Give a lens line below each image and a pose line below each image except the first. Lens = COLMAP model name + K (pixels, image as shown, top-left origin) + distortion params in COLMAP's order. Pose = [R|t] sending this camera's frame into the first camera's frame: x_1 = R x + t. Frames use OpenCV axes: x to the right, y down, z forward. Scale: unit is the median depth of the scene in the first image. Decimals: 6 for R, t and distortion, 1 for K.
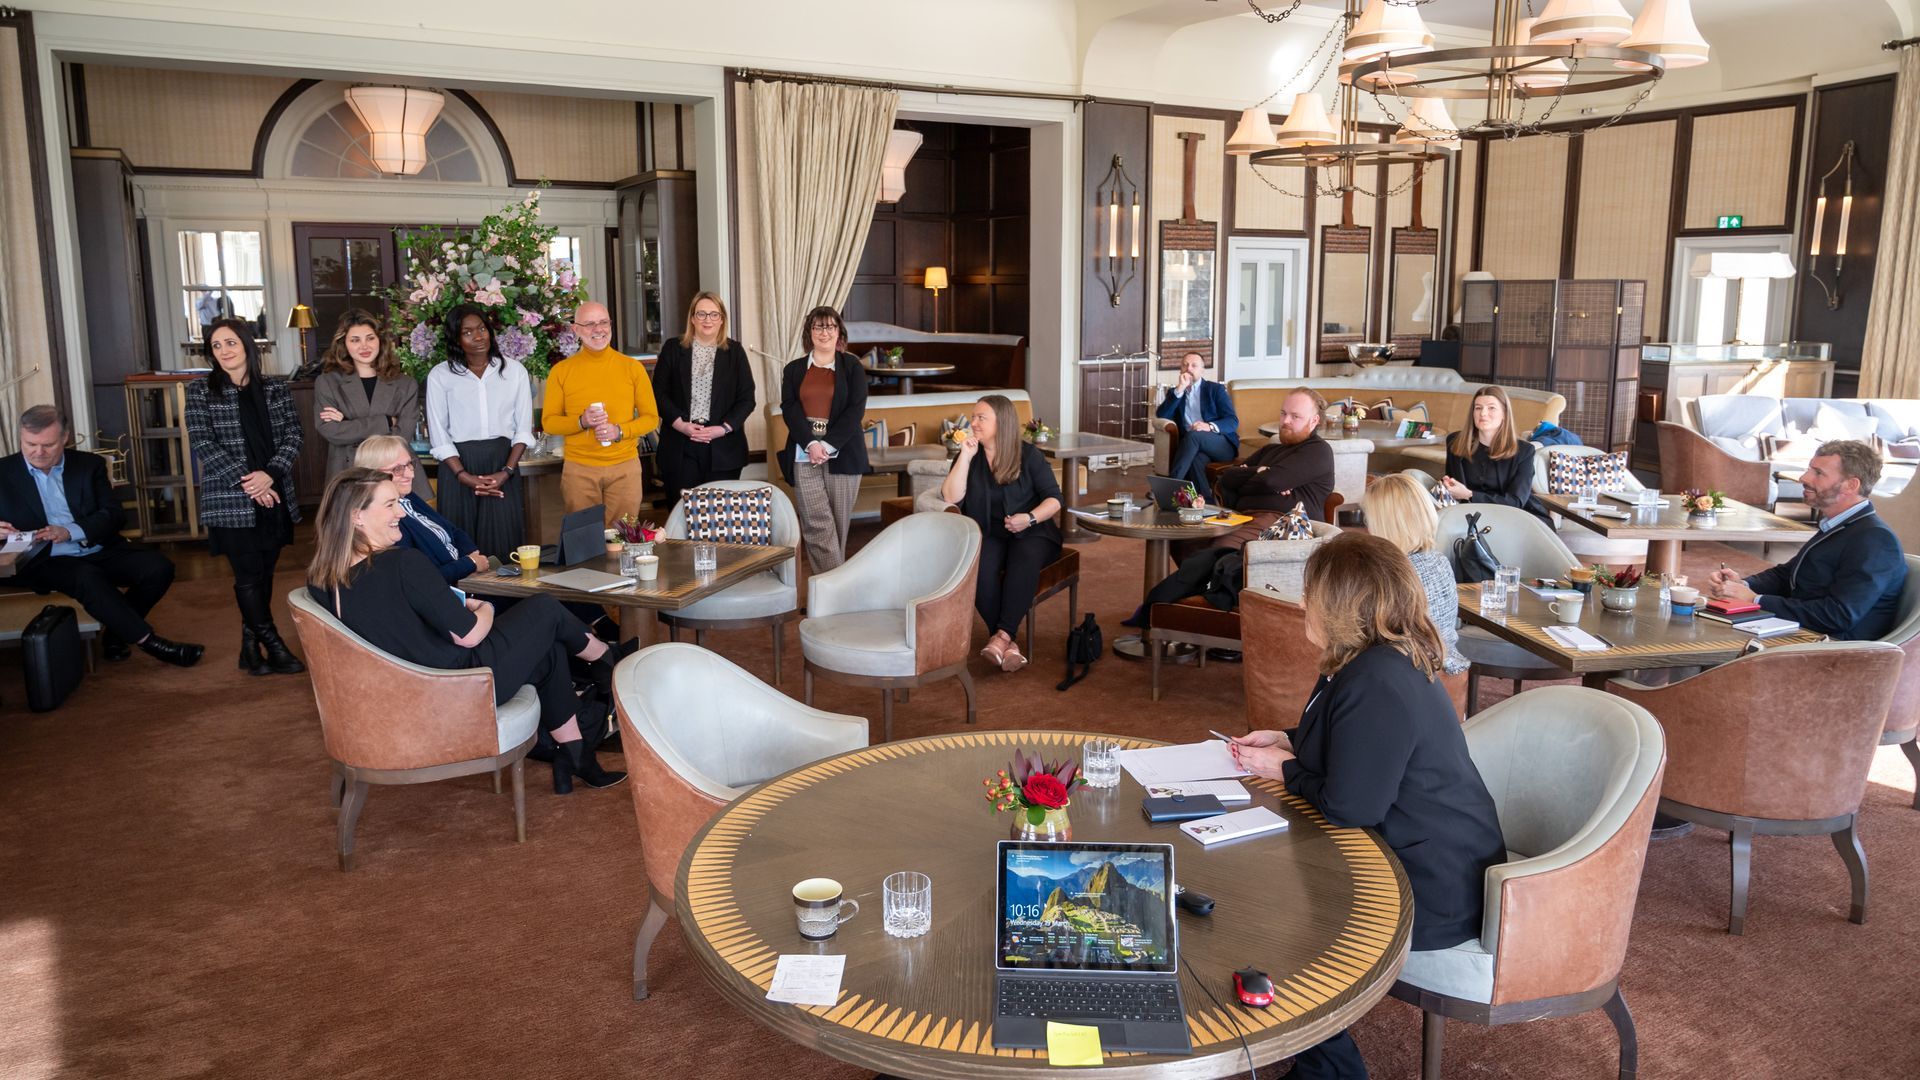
lens RADIAL K [[1467.2, 0, 959.8], [0, 1467.2, 536.2], [0, 0, 1]] dist [0.014132, 0.007038]
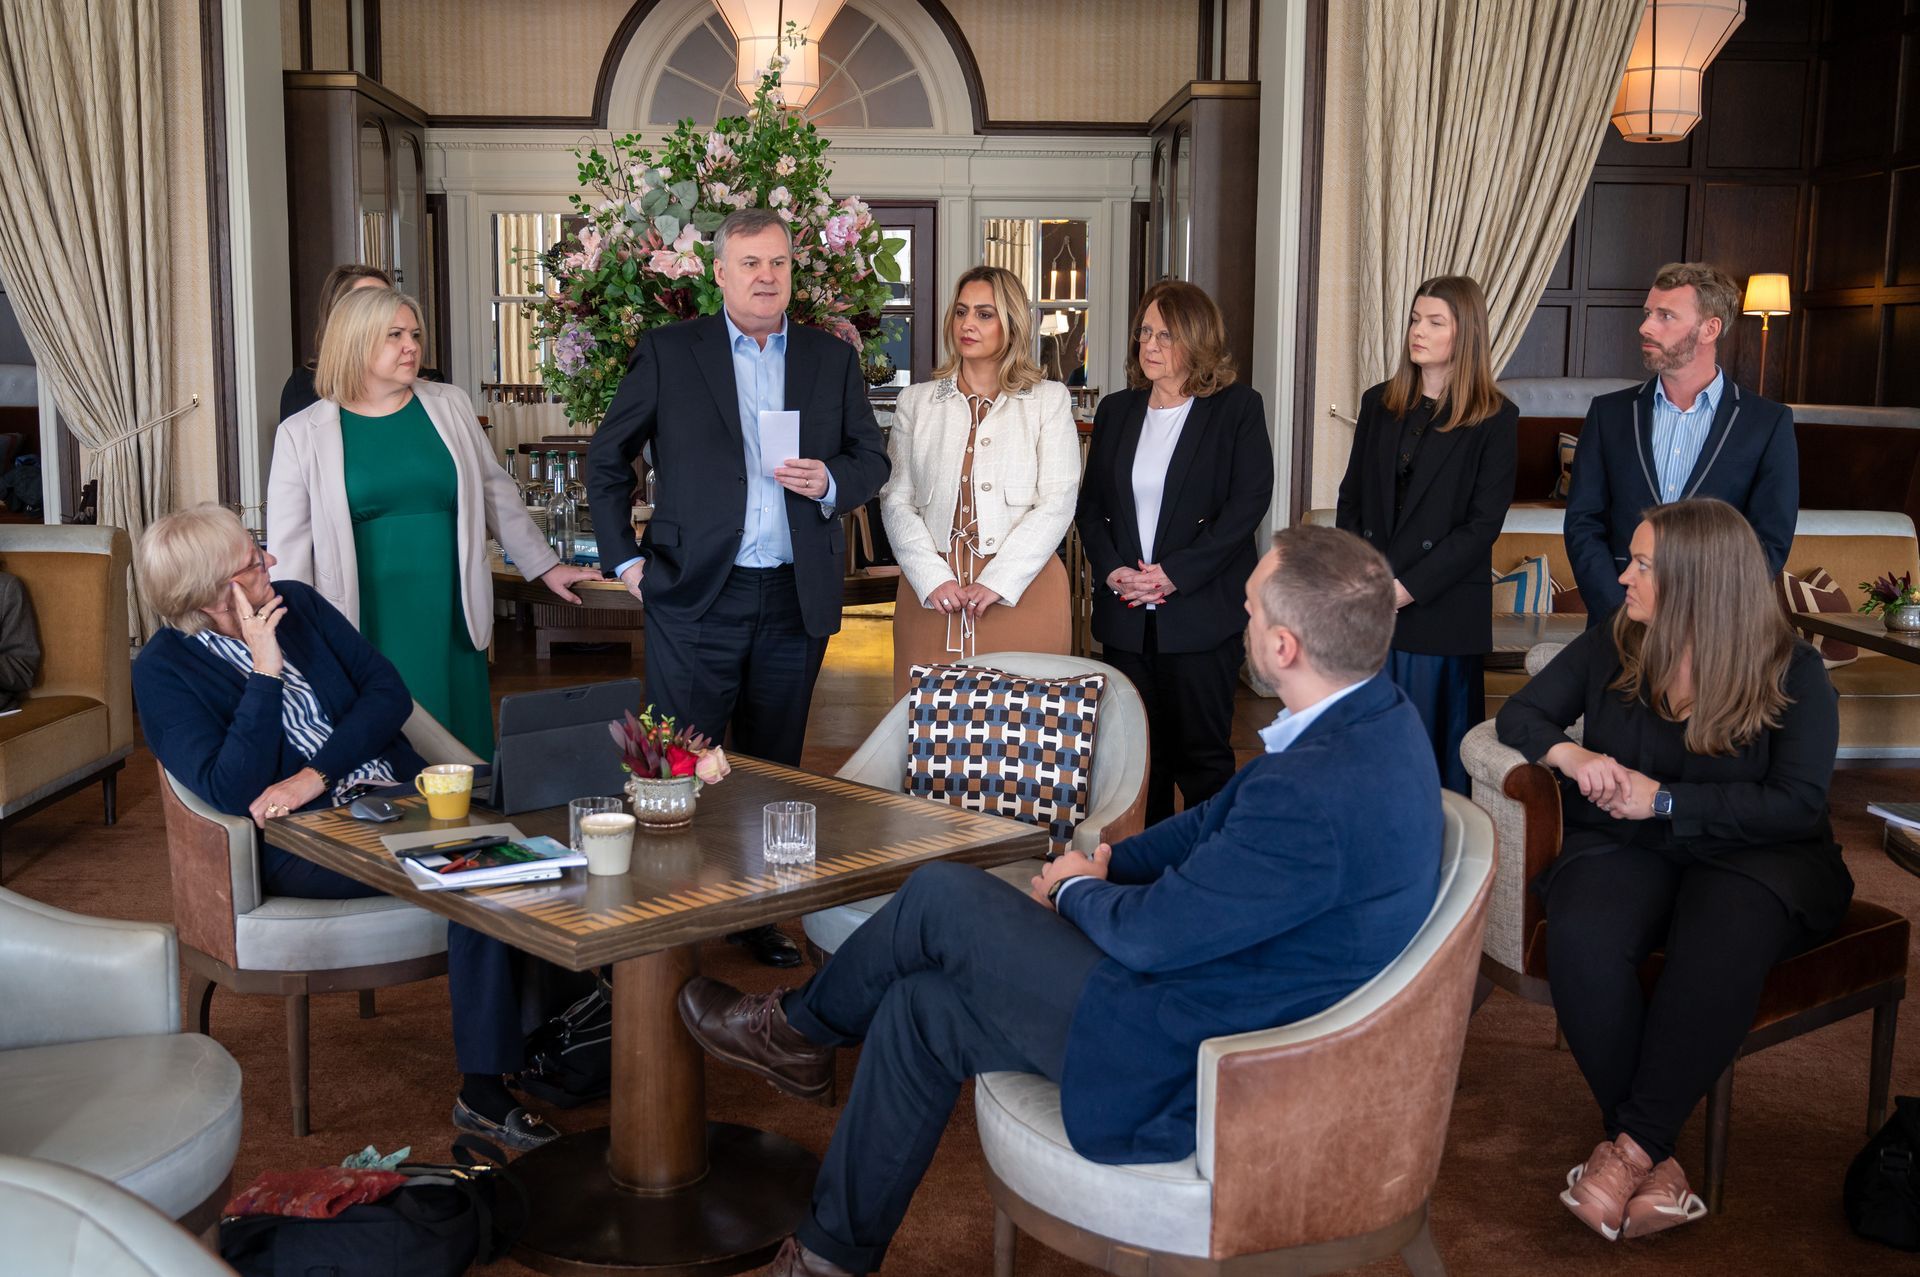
lens RADIAL K [[1922.2, 0, 960.5], [0, 1922.2, 642.5], [0, 0, 1]] dist [0.013461, 0.000000]
pose [[0.879664, 0.077946, -0.469164, 0.071359], [-0.097874, 0.995032, -0.018196, -0.020638], [0.465415, 0.061925, 0.882923, 0.344792]]
